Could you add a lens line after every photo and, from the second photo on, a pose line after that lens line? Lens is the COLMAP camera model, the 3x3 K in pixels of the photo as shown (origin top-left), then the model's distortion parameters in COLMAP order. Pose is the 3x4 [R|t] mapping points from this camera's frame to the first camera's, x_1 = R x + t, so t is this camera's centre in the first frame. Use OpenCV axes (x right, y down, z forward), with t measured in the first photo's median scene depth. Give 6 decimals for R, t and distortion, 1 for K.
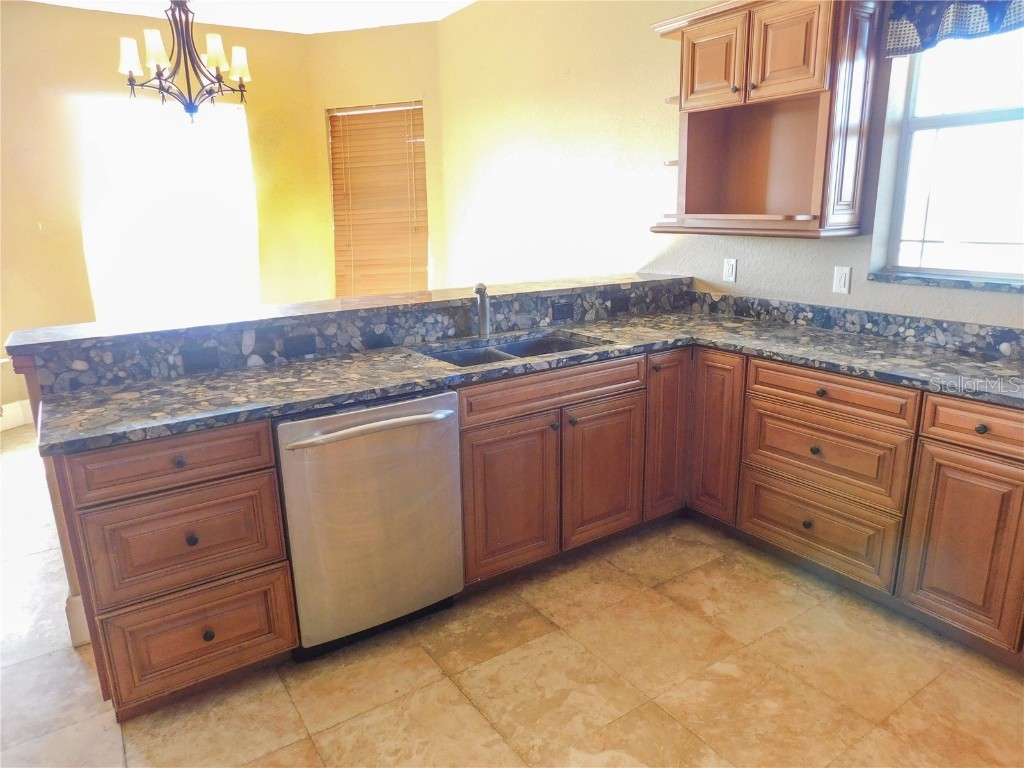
lens RADIAL K [[684.2, 0, 512.0], [0, 684.2, 384.0], [0, 0, 1]] dist [-0.064016, 0.062235]
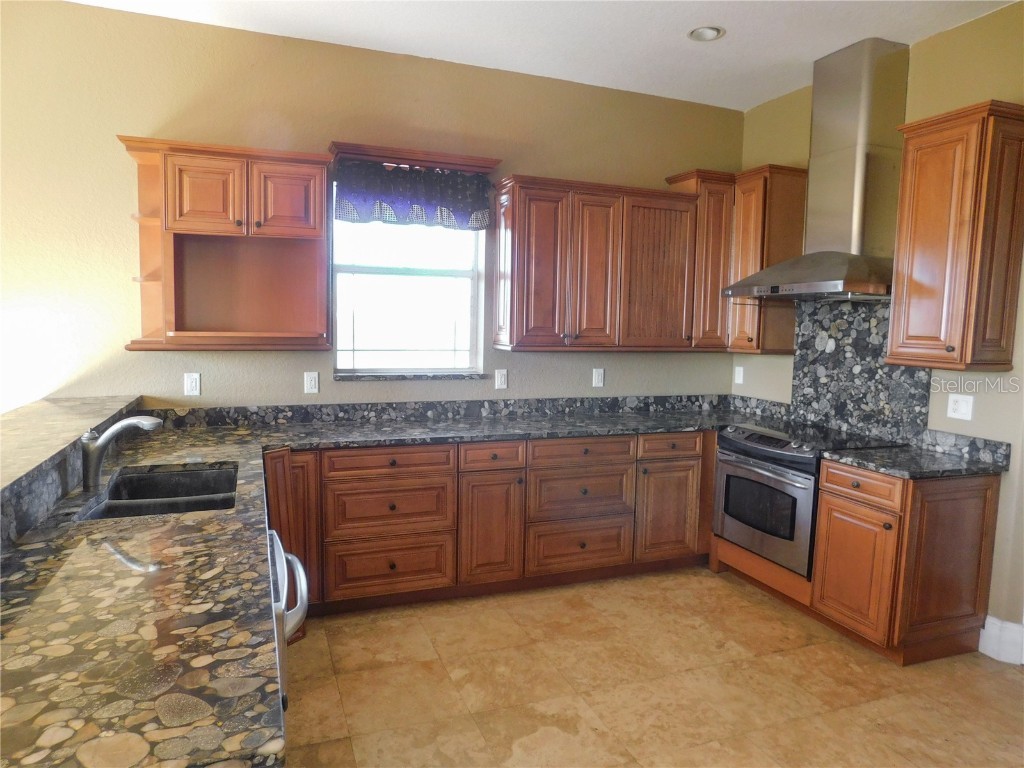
lens RADIAL K [[684.2, 0, 512.0], [0, 684.2, 384.0], [0, 0, 1]] dist [-0.064016, 0.062235]
pose [[0.233453, -0.073317, 0.969600, -0.714570], [0.222699, 0.974680, 0.020082, -0.102882], [-0.946523, 0.211241, 0.243869, 0.373125]]
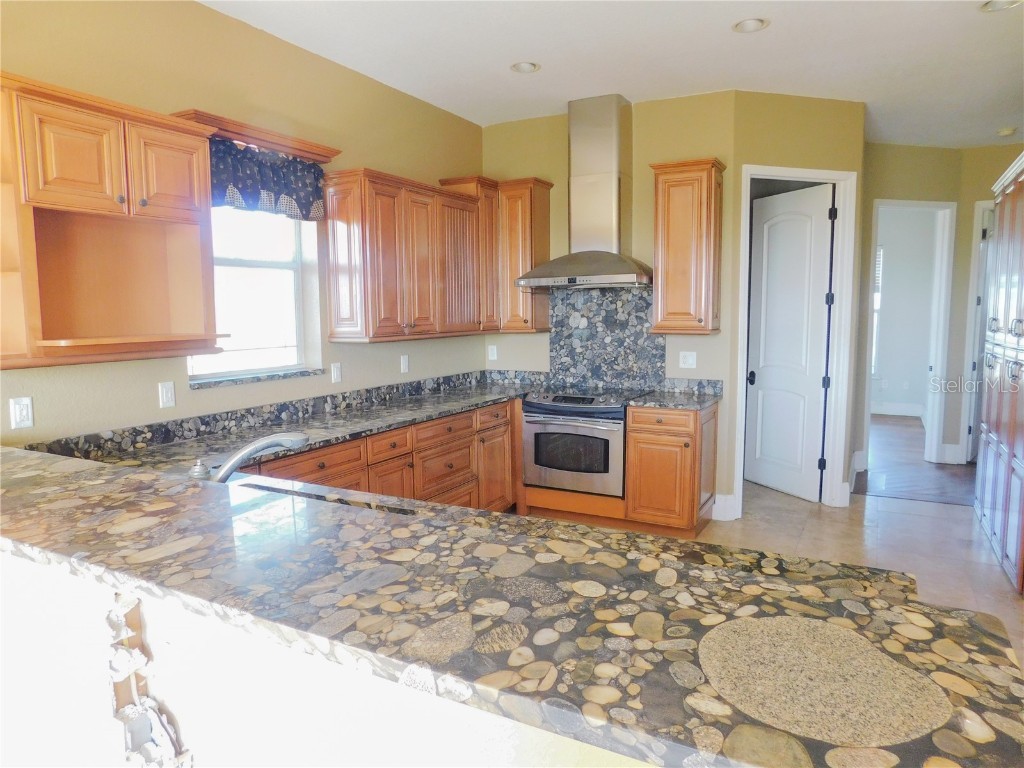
lens RADIAL K [[684.2, 0, 512.0], [0, 684.2, 384.0], [0, 0, 1]] dist [-0.064016, 0.062235]
pose [[-0.446510, -0.078343, 0.891343, -0.752445], [0.244201, 0.947673, 0.205624, -0.279342], [-0.860811, 0.309479, -0.404014, 1.051311]]
